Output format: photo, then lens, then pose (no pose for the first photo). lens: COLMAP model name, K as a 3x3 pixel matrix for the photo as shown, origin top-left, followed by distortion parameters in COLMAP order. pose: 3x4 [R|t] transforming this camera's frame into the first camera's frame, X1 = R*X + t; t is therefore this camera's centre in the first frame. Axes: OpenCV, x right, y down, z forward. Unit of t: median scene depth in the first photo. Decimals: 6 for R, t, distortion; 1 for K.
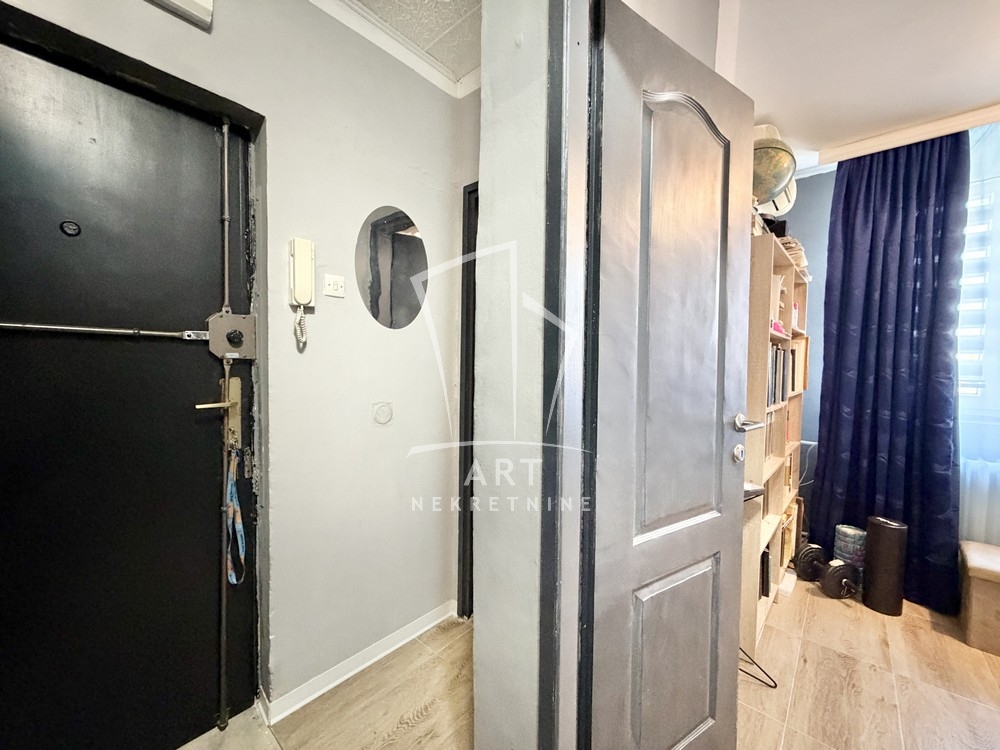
lens RADIAL K [[397.6, 0, 495.5], [0, 397.6, 376.8], [0, 0, 1]] dist [-0.000654, -0.000283]
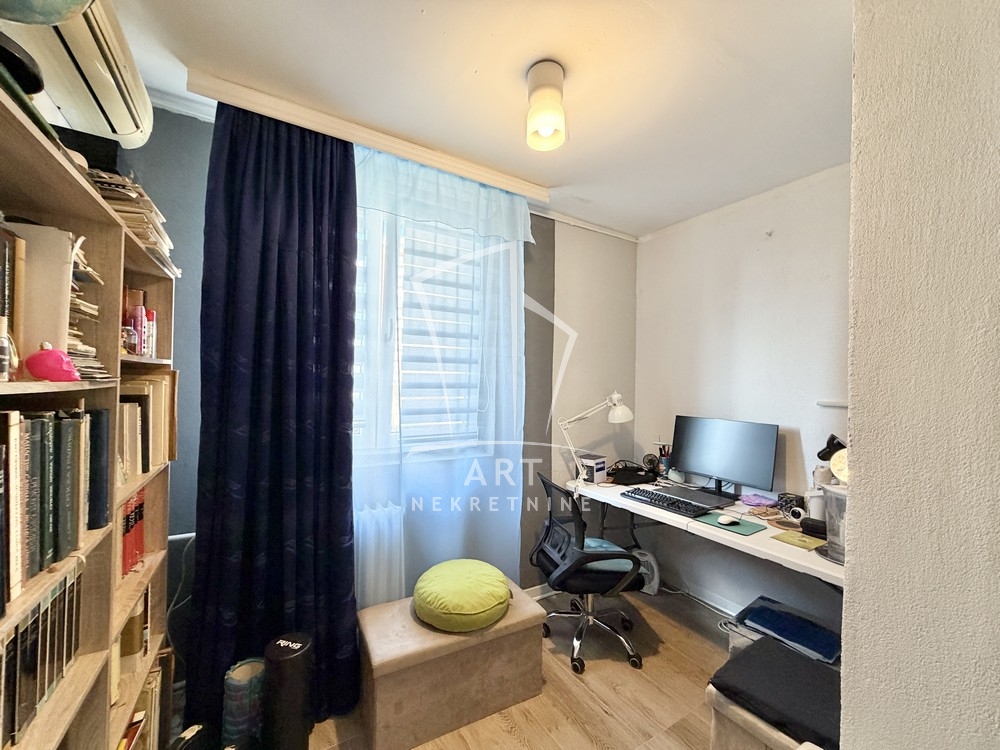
lens RADIAL K [[404.5, 0, 500.0], [0, 404.5, 375.0], [0, 0, 1]] dist [-0.000778, 0.000199]
pose [[0.271027, -0.001673, 0.962570, 0.371964], [0.021915, 0.999750, -0.004433, -0.087682], [-0.962322, 0.022296, 0.270996, 0.409717]]
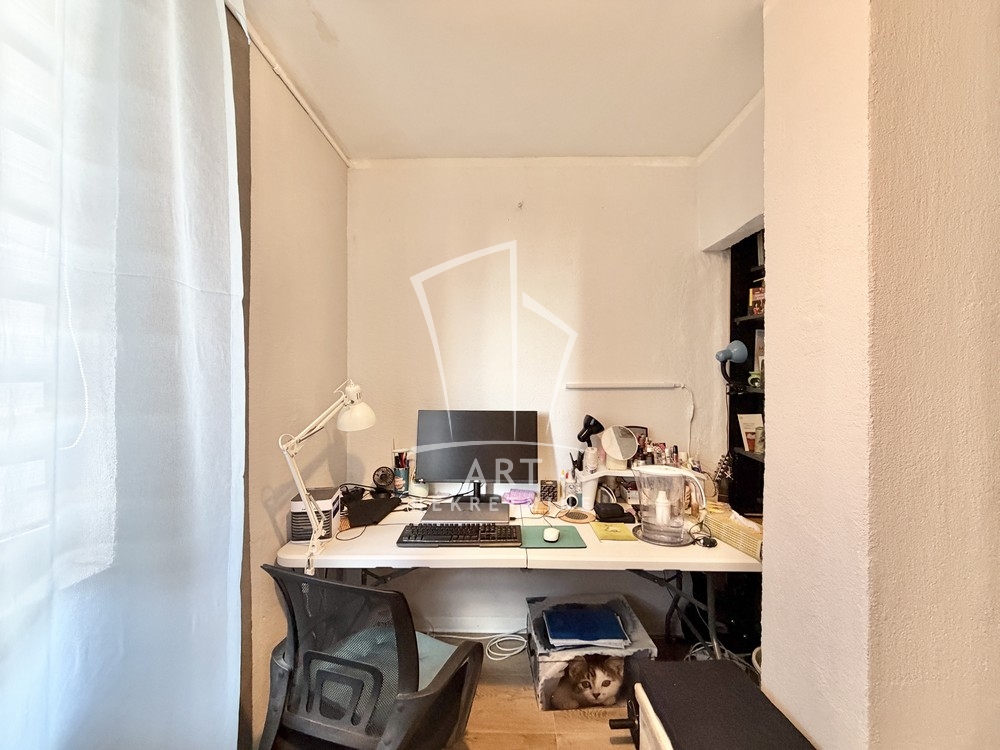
lens RADIAL K [[397.6, 0, 495.5], [0, 397.6, 376.8], [0, 0, 1]] dist [-0.000654, -0.000283]
pose [[-0.658287, -0.020981, 0.752475, 0.902191], [0.012946, 0.999148, 0.039185, -0.069736], [-0.752656, 0.035536, -0.657454, 0.705950]]
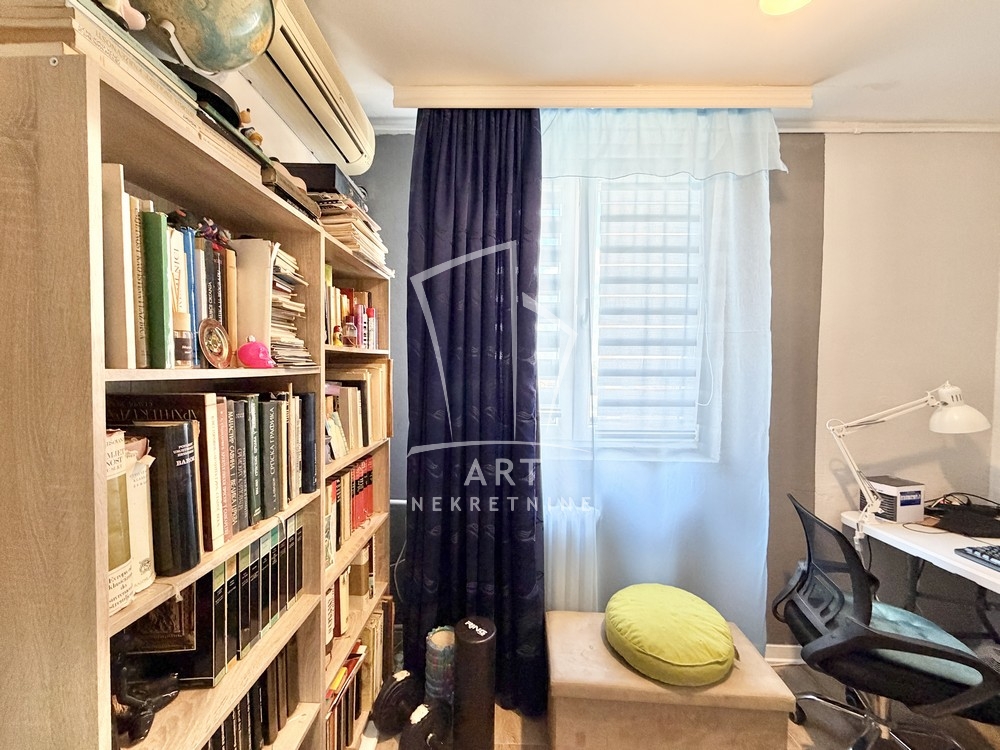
lens RADIAL K [[400.8, 0, 496.9], [0, 400.8, 376.7], [0, 0, 1]] dist [0.001111, 0.000075]
pose [[0.745822, -0.031494, 0.665401, 0.510117], [0.028509, 0.999476, 0.015352, -0.083086], [-0.665535, 0.007520, 0.746328, 0.406120]]
